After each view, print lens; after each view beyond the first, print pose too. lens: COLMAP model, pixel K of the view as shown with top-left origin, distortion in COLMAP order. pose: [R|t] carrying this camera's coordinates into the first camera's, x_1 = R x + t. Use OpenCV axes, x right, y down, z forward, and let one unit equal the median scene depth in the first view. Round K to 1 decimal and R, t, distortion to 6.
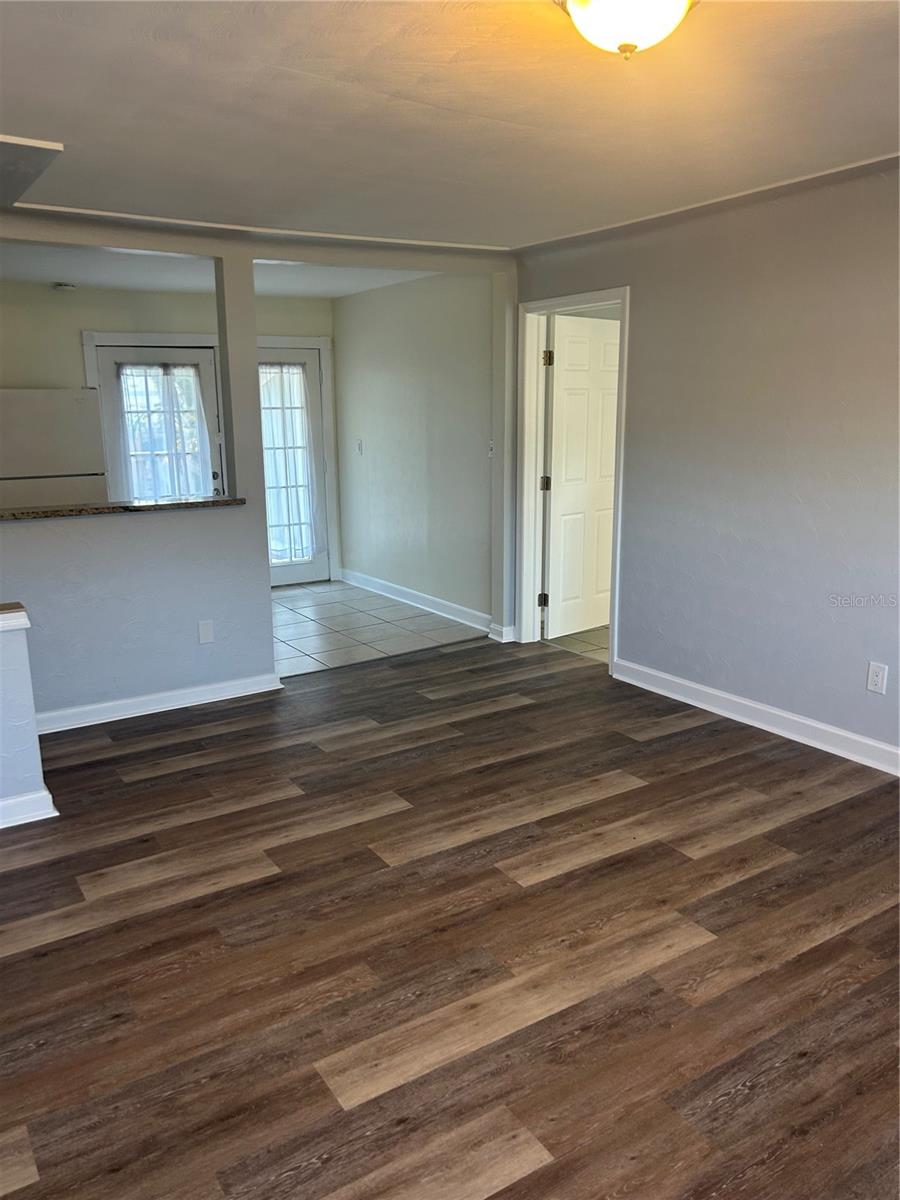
lens RADIAL K [[888.0, 0, 440.9], [0, 888.0, 600.5], [0, 0, 1]] dist [0.052926, -0.057118]
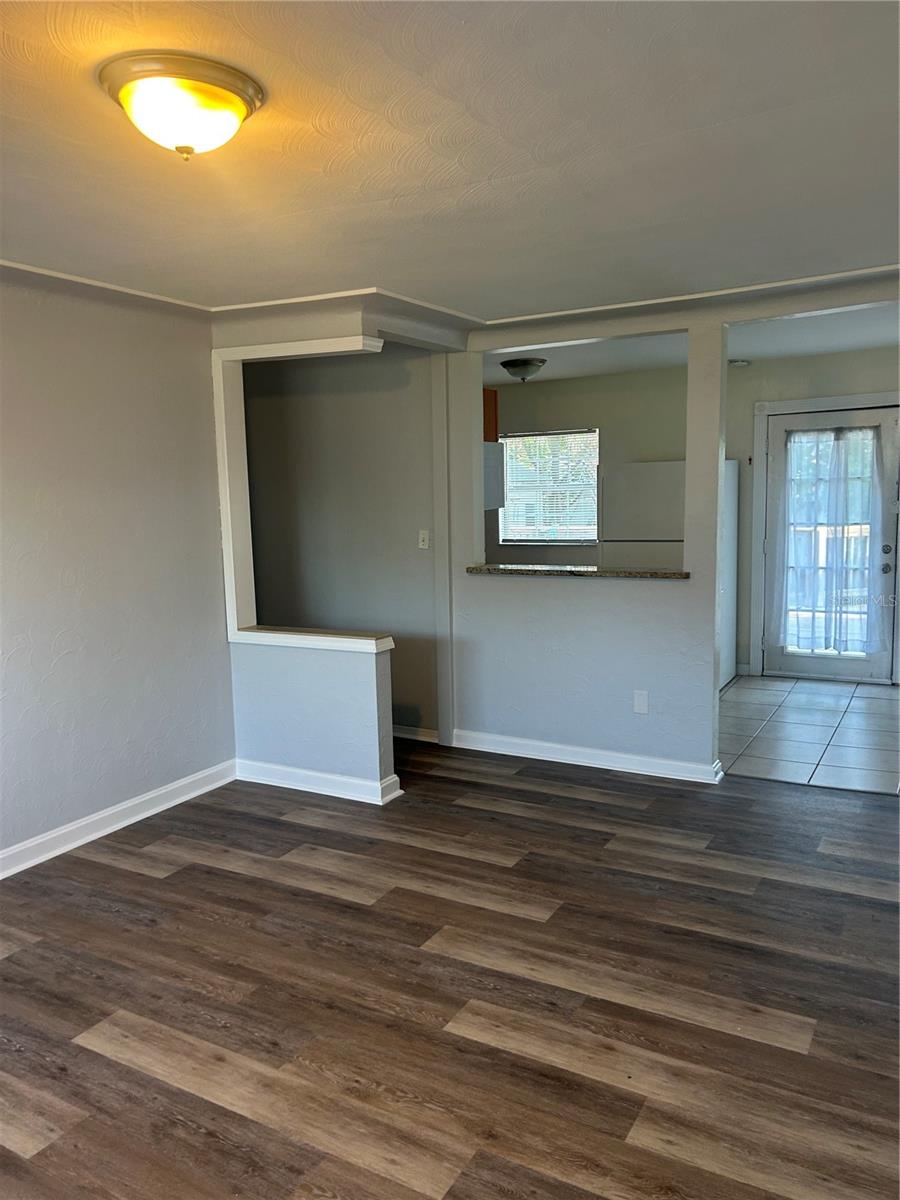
lens RADIAL K [[888.0, 0, 440.9], [0, 888.0, 600.5], [0, 0, 1]] dist [0.052926, -0.057118]
pose [[0.472898, 0.114848, -0.873600, 0.725254], [-0.171093, 0.984567, 0.036821, -0.111720], [0.864346, 0.132054, 0.485249, 0.462534]]
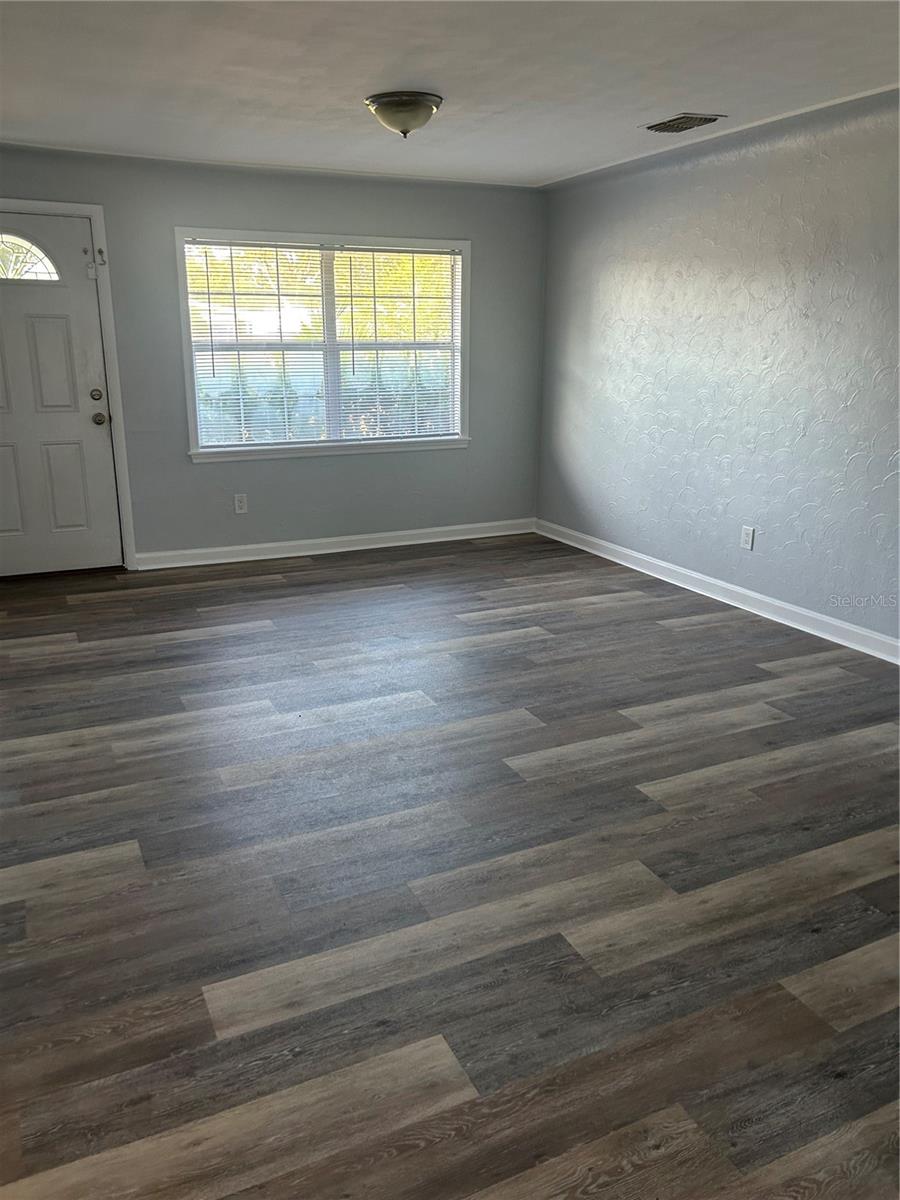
lens RADIAL K [[918.2, 0, 465.0], [0, 918.2, 598.3], [0, 0, 1]] dist [0.007394, -0.002533]
pose [[-0.995798, -0.015085, 0.090327, -0.080902], [0.028950, 0.883904, 0.466771, -0.368196], [-0.086882, 0.467425, -0.879753, 1.874820]]
